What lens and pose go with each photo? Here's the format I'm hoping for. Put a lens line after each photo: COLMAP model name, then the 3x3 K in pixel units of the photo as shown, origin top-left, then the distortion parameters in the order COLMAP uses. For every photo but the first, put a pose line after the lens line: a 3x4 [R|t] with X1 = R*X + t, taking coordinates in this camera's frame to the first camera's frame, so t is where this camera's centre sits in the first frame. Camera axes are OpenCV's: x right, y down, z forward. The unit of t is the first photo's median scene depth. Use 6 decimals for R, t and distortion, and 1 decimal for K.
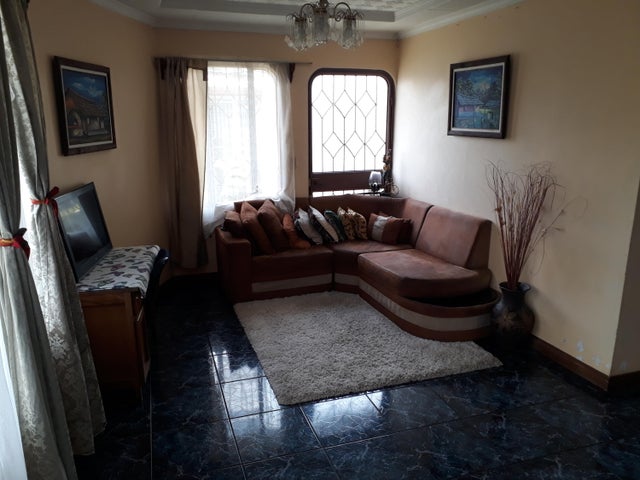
lens RADIAL K [[516.9, 0, 318.4], [0, 516.9, 249.4], [0, 0, 1]] dist [0.155348, -0.296250]
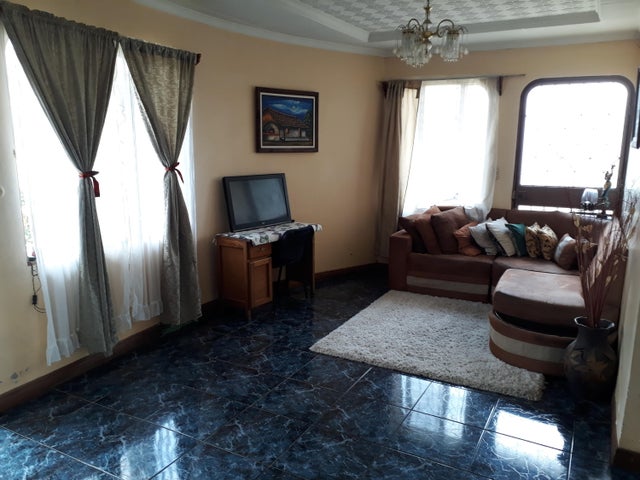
lens RADIAL K [[516.9, 0, 318.4], [0, 516.9, 249.4], [0, 0, 1]] dist [0.155348, -0.296250]
pose [[0.687094, 0.158643, -0.709038, 0.512541], [-0.188653, 0.981356, 0.036758, 0.005259], [0.701650, 0.108505, 0.704212, 0.068640]]
